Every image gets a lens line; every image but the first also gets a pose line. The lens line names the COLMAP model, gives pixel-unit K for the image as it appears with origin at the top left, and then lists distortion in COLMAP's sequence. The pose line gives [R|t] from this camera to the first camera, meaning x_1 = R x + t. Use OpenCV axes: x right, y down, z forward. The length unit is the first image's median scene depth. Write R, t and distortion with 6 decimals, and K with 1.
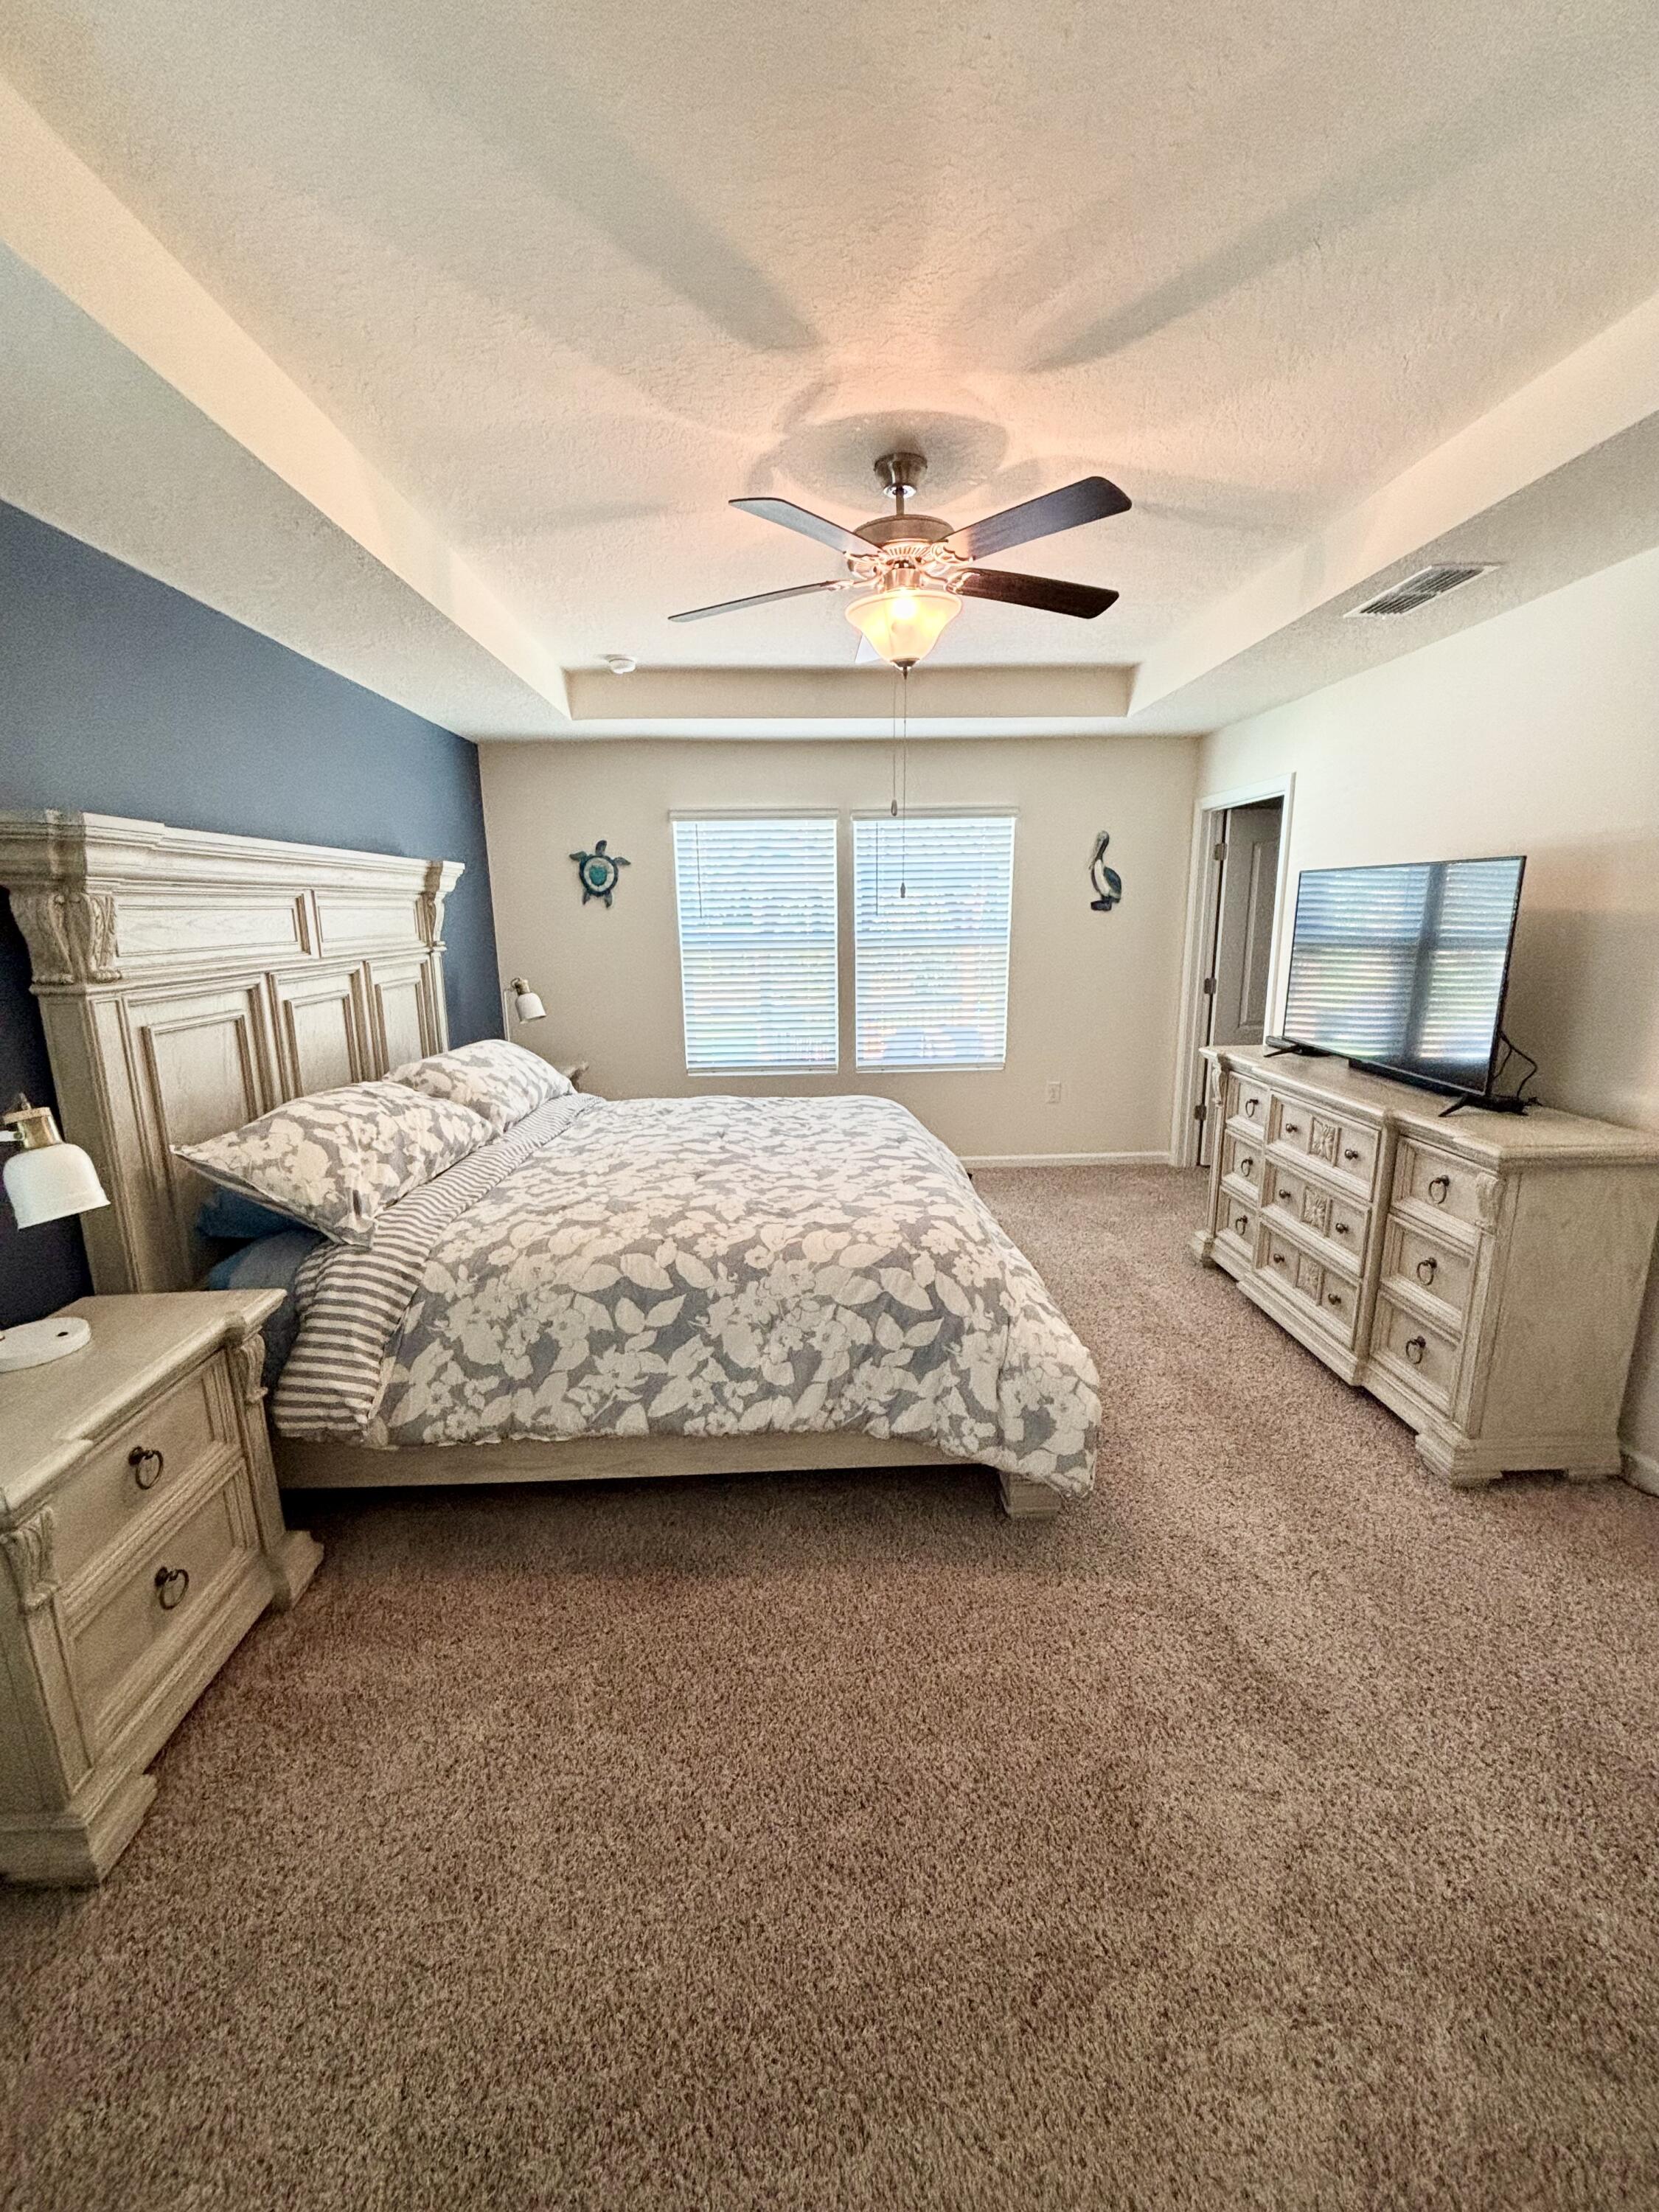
lens RADIAL K [[886.8, 0, 825.1], [0, 886.8, 1100.2], [0, 0, 1]] dist [0.000508, 0.000001]
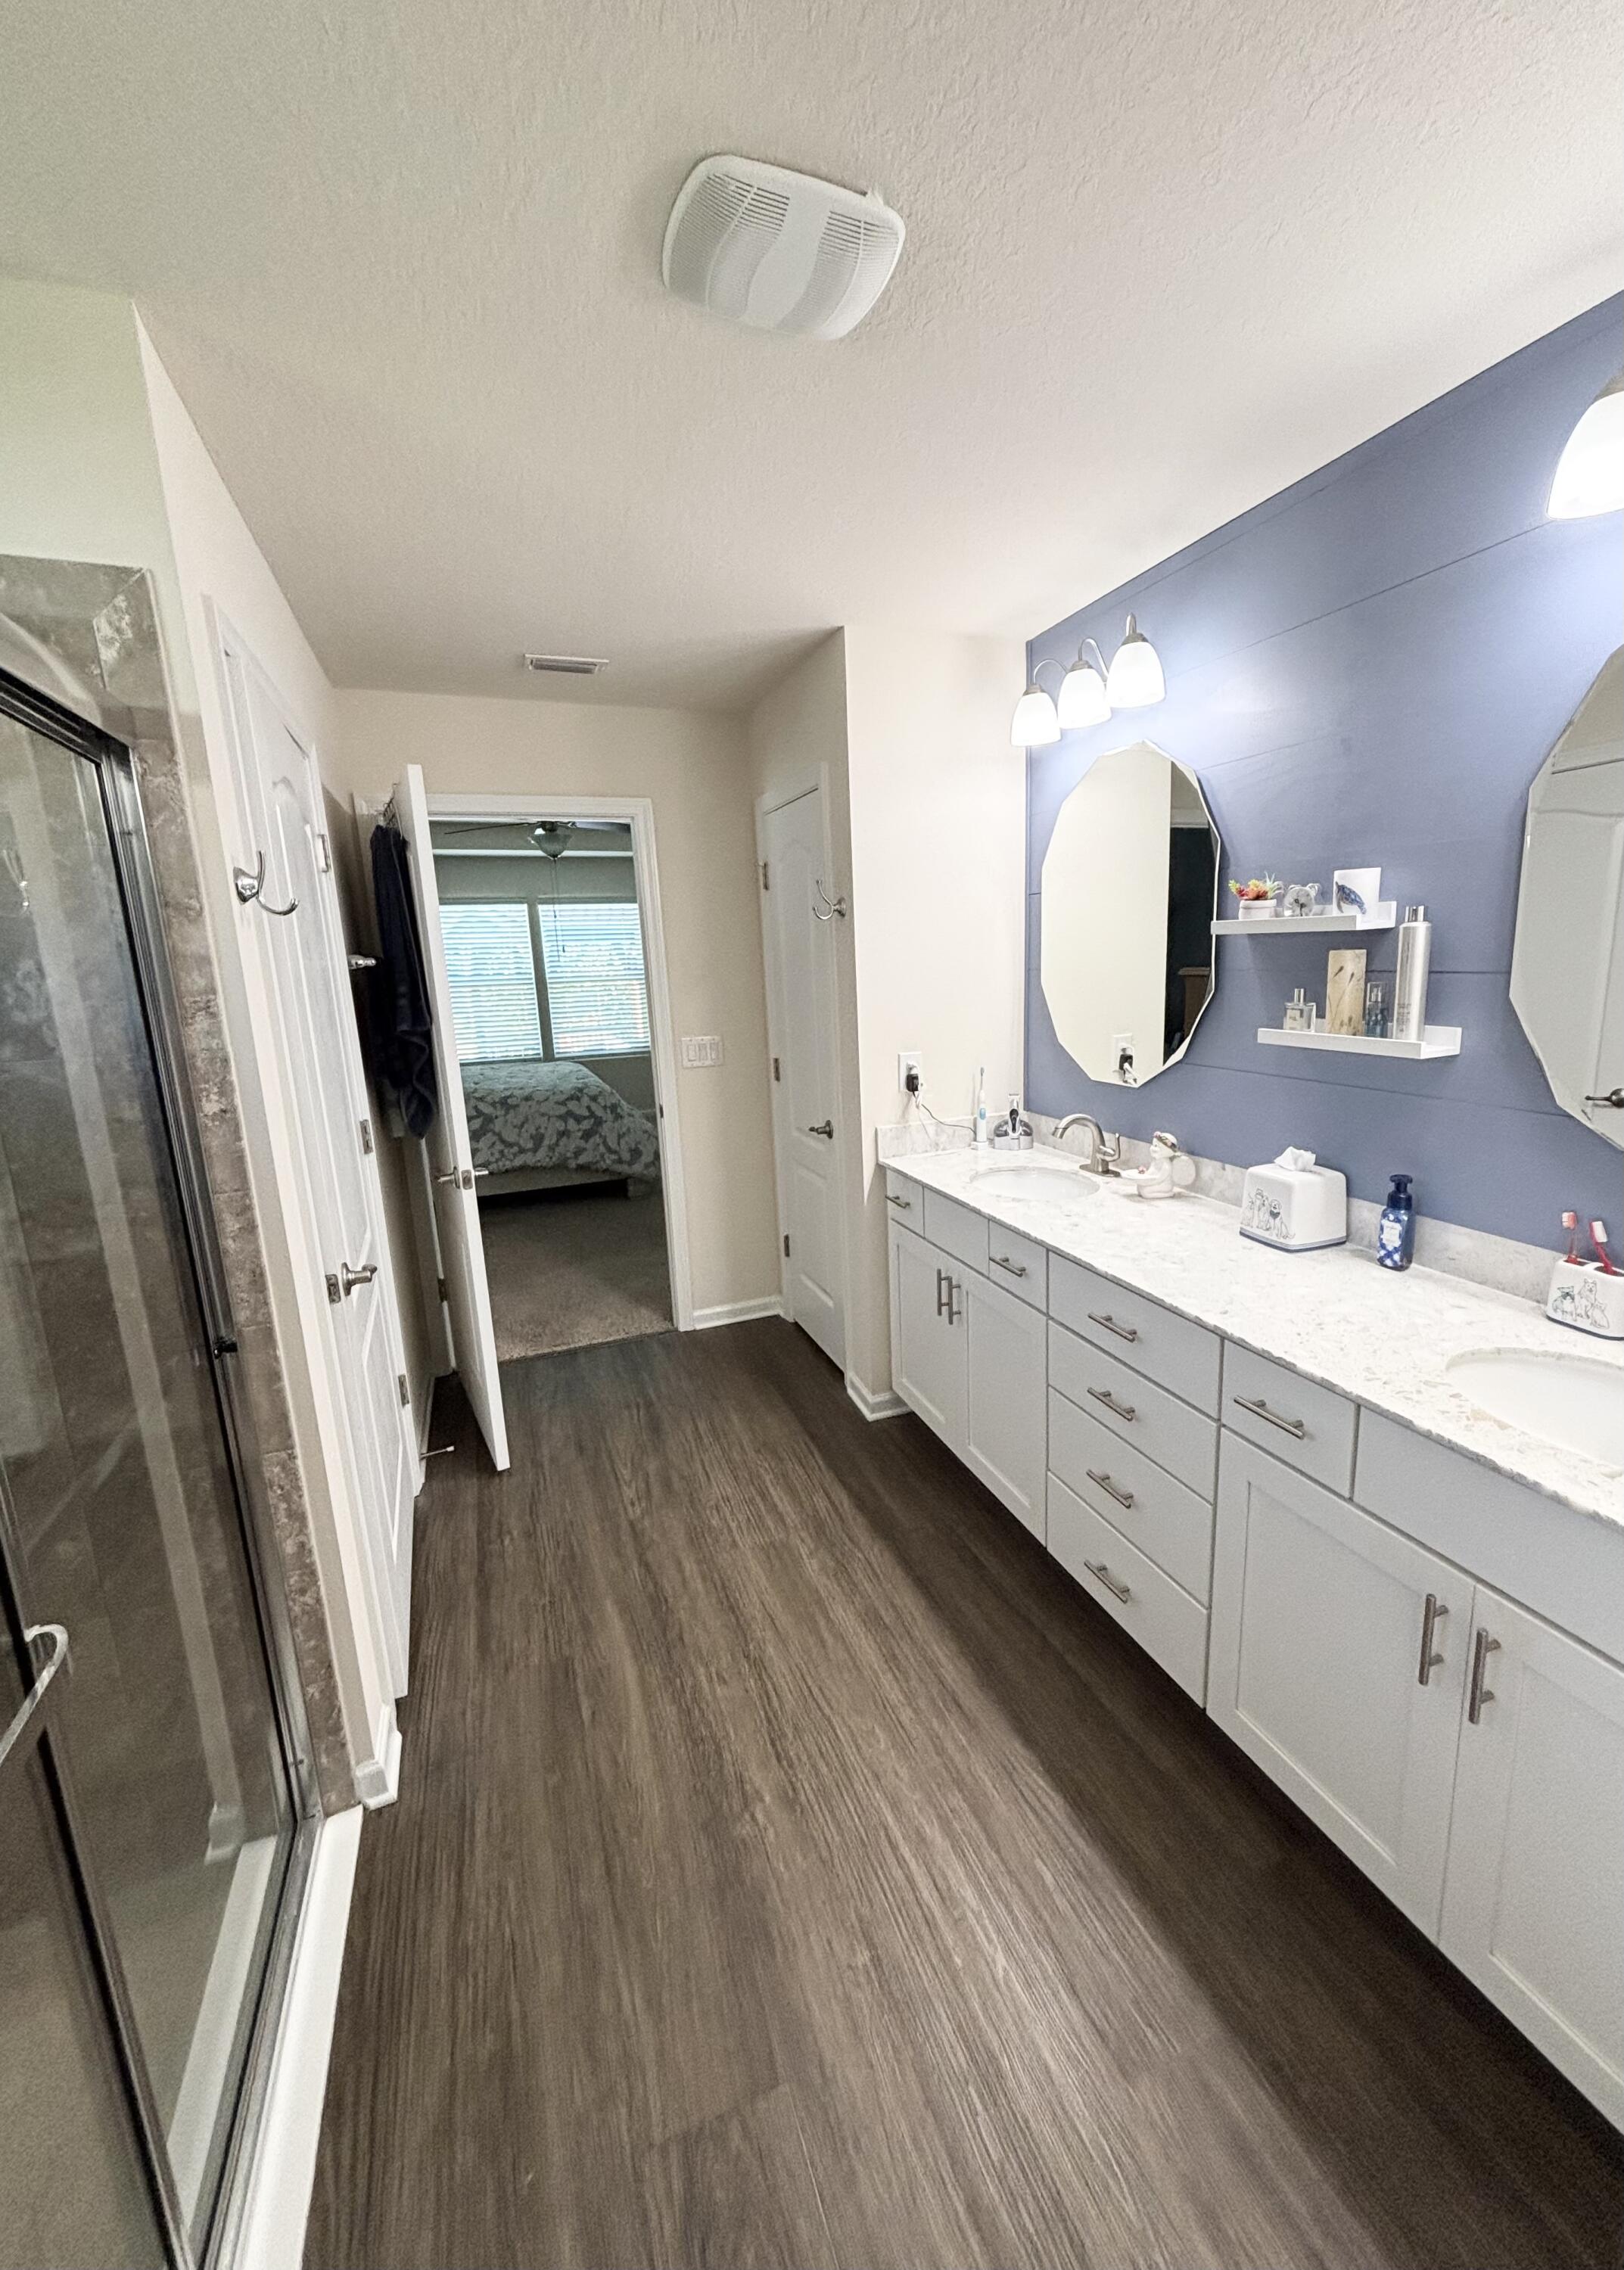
lens RADIAL K [[887.8, 0, 823.3], [0, 887.8, 1122.5], [0, 0, 1]] dist [0.002225, 0.000119]
pose [[0.946128, -0.090886, 0.310776, -0.034090], [0.099662, 0.994944, -0.012440, 0.356116], [-0.308074, 0.042742, 0.950402, -1.570277]]
